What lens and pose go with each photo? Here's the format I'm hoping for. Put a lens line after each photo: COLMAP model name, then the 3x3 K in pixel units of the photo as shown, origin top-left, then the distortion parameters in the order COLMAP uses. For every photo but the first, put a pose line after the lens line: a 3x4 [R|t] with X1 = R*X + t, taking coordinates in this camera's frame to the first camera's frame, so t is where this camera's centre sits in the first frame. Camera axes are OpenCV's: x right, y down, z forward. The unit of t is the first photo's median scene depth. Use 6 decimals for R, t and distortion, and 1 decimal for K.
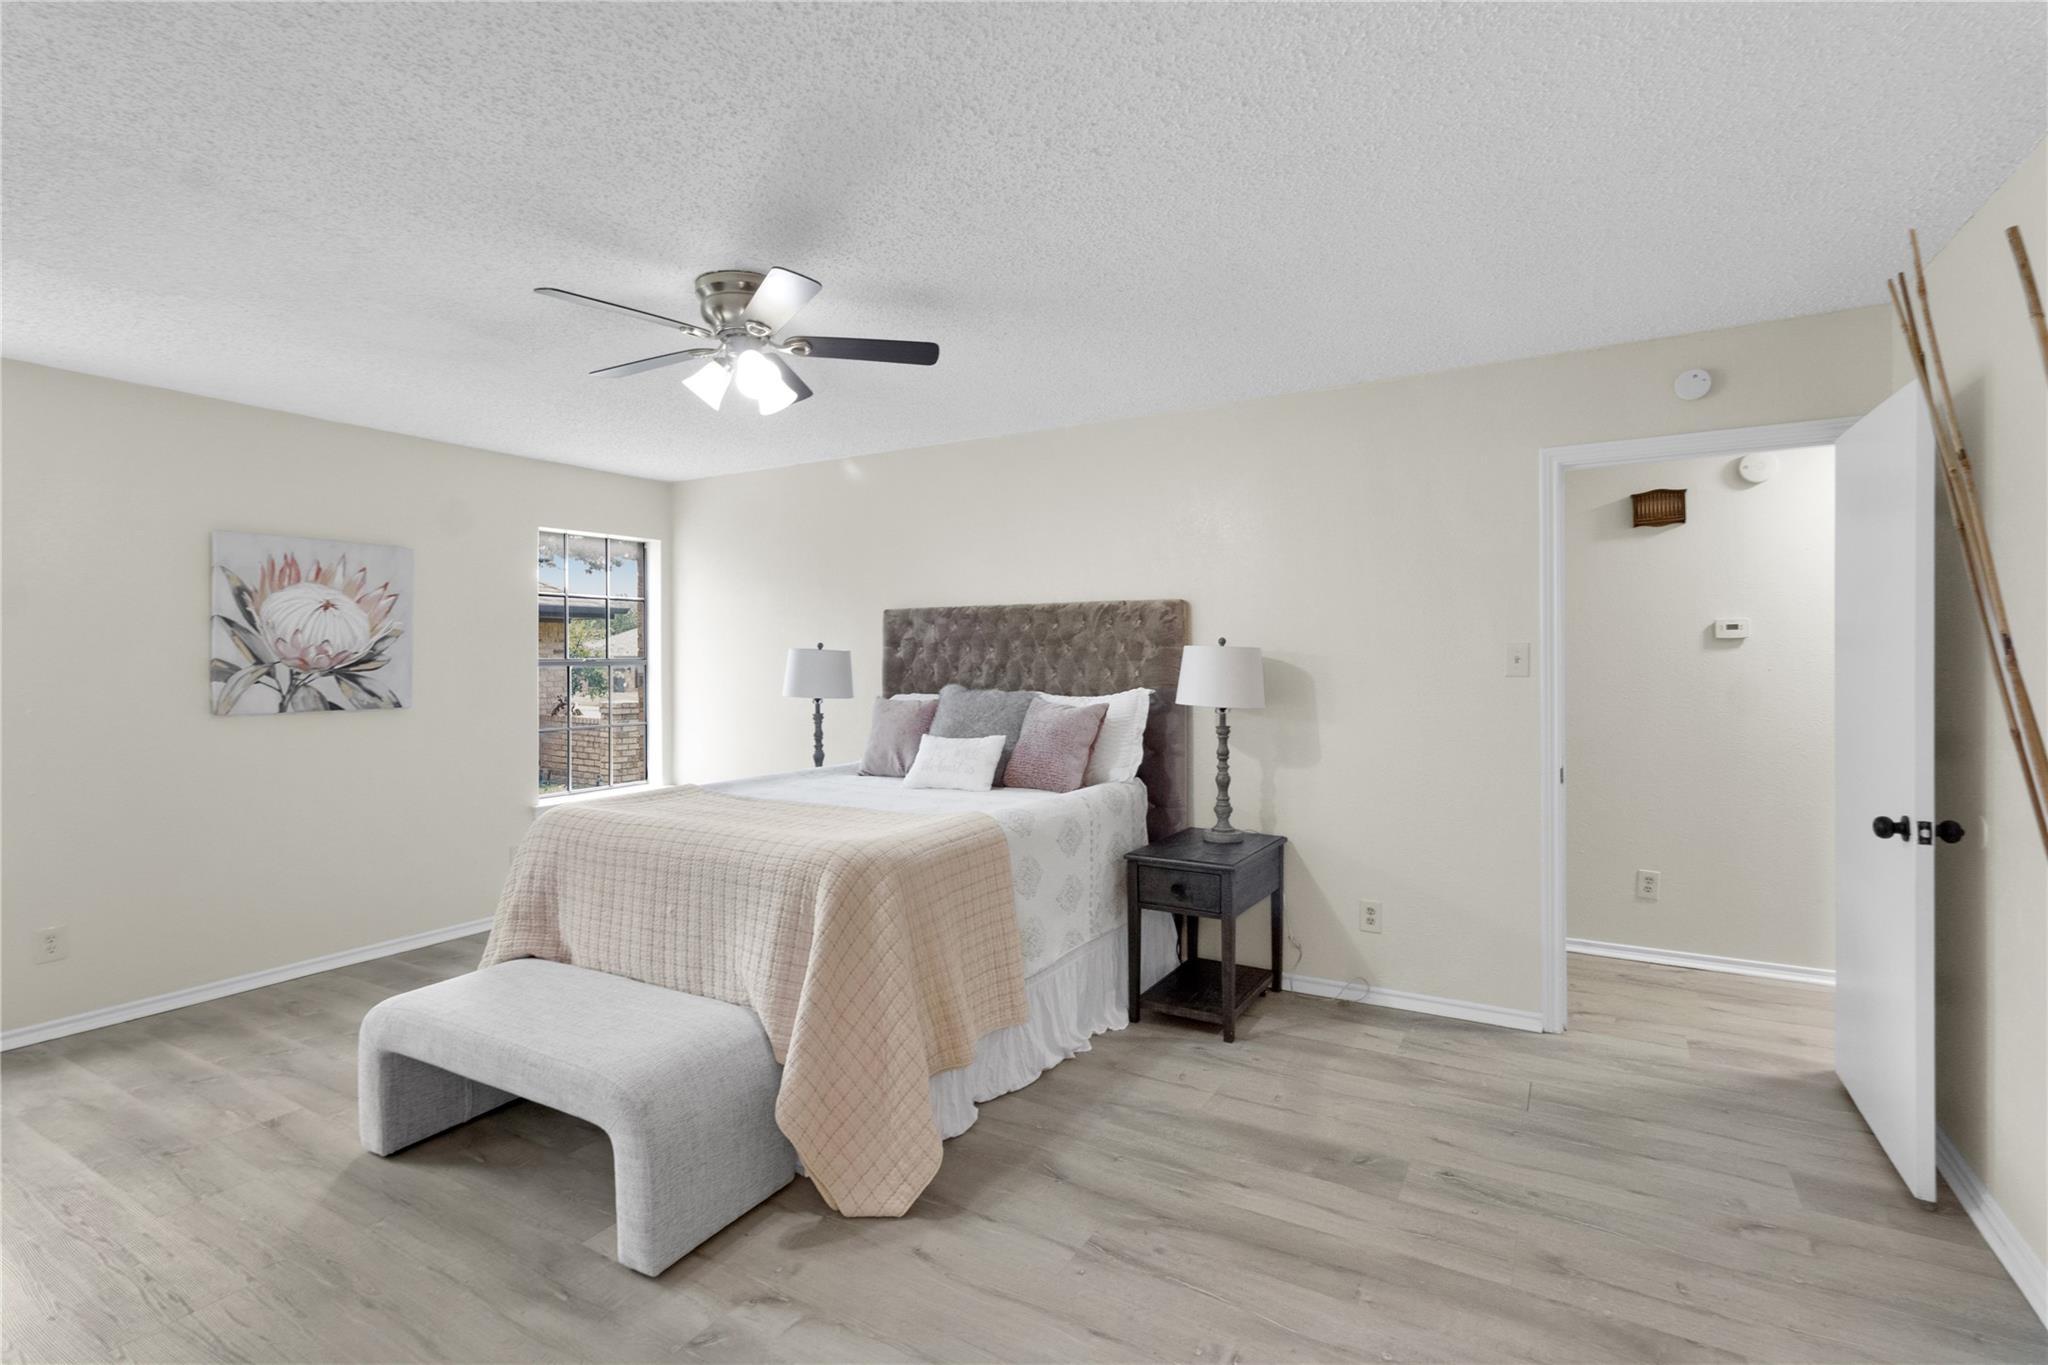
lens RADIAL K [[950.7, 0, 1016.6], [0, 950.7, 664.3], [0, 0, 1]] dist [0.000285, -0.001226]
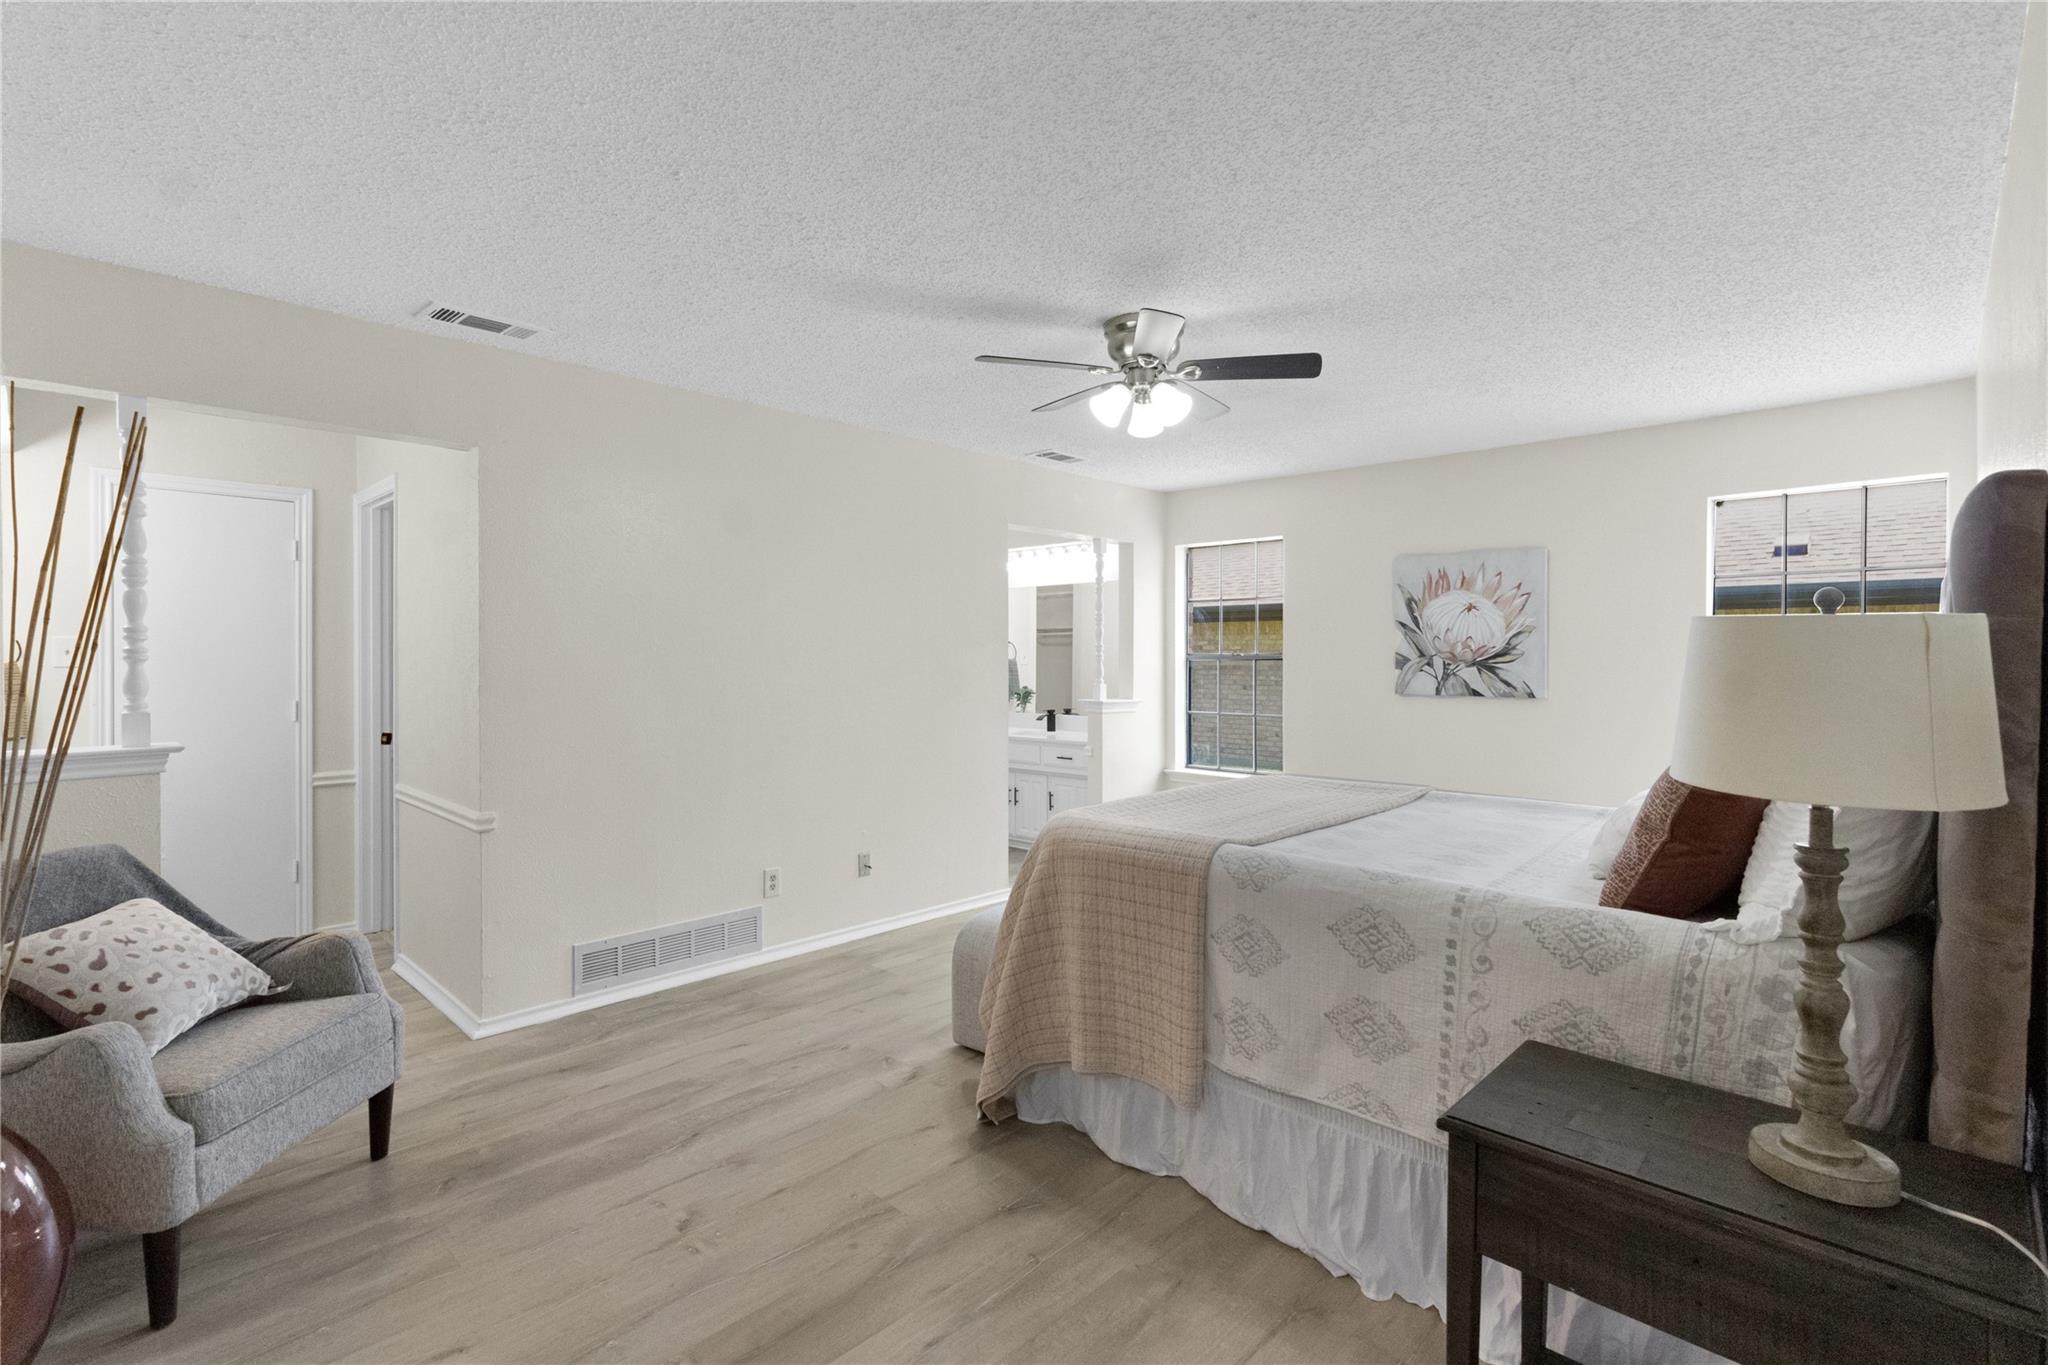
lens RADIAL K [[950.7, 0, 1027.3], [0, 950.7, 666.8], [0, 0, 1]] dist [0.000285, -0.001226]
pose [[-0.216790, 0.011767, -0.976147, 0.559572], [-0.008162, 0.999871, 0.013866, 0.000037], [0.976184, 0.010973, -0.216666, 0.724668]]
